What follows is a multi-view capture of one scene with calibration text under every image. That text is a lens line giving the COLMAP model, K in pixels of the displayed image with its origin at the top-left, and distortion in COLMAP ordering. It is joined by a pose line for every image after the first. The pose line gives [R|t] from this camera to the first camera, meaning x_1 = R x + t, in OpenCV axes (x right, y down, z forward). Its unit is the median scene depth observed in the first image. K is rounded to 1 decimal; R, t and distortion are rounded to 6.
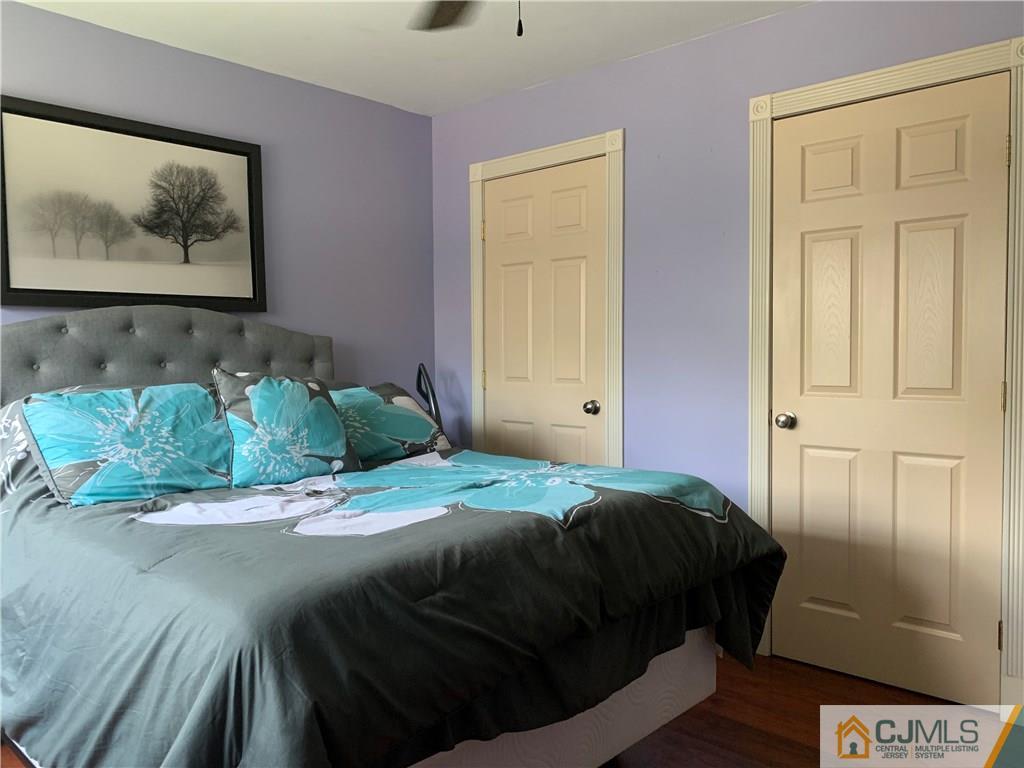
lens RADIAL K [[774.0, 0, 510.3], [0, 774.0, 370.0], [0, 0, 1]] dist [0.048600, -0.078275]
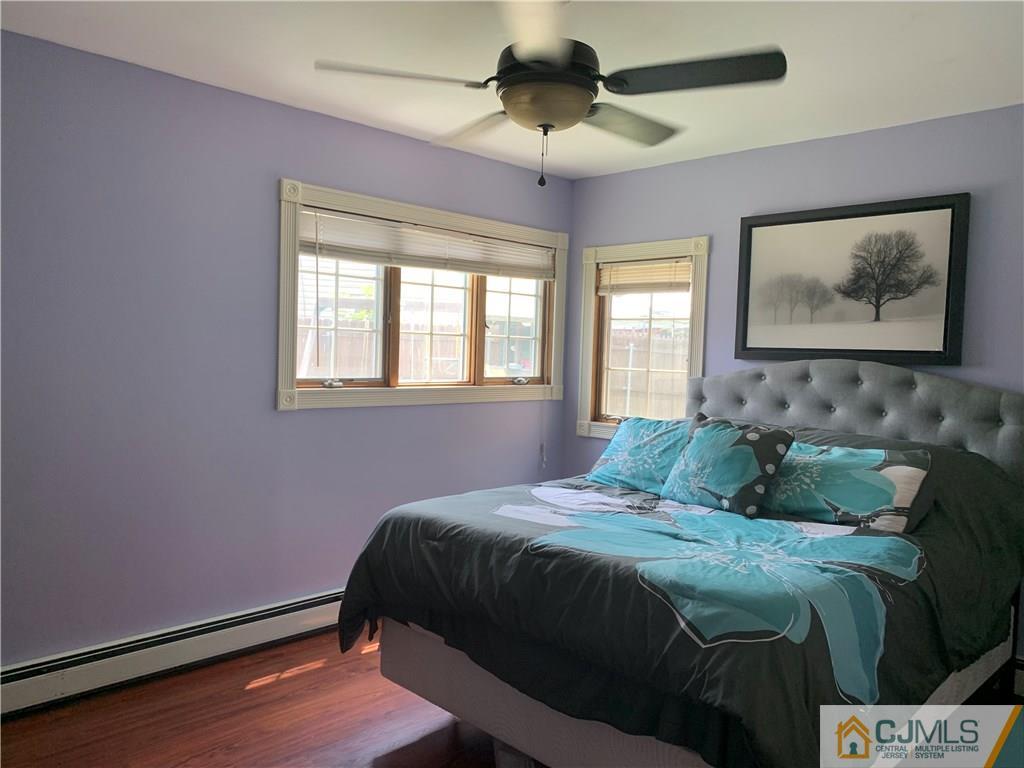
lens RADIAL K [[774.0, 0, 510.3], [0, 774.0, 370.0], [0, 0, 1]] dist [0.048600, -0.078275]
pose [[-0.022295, 0.037337, -0.999054, 0.726043], [-0.061337, 0.997369, 0.038643, -0.080189], [0.997868, 0.062141, -0.019947, 0.517208]]
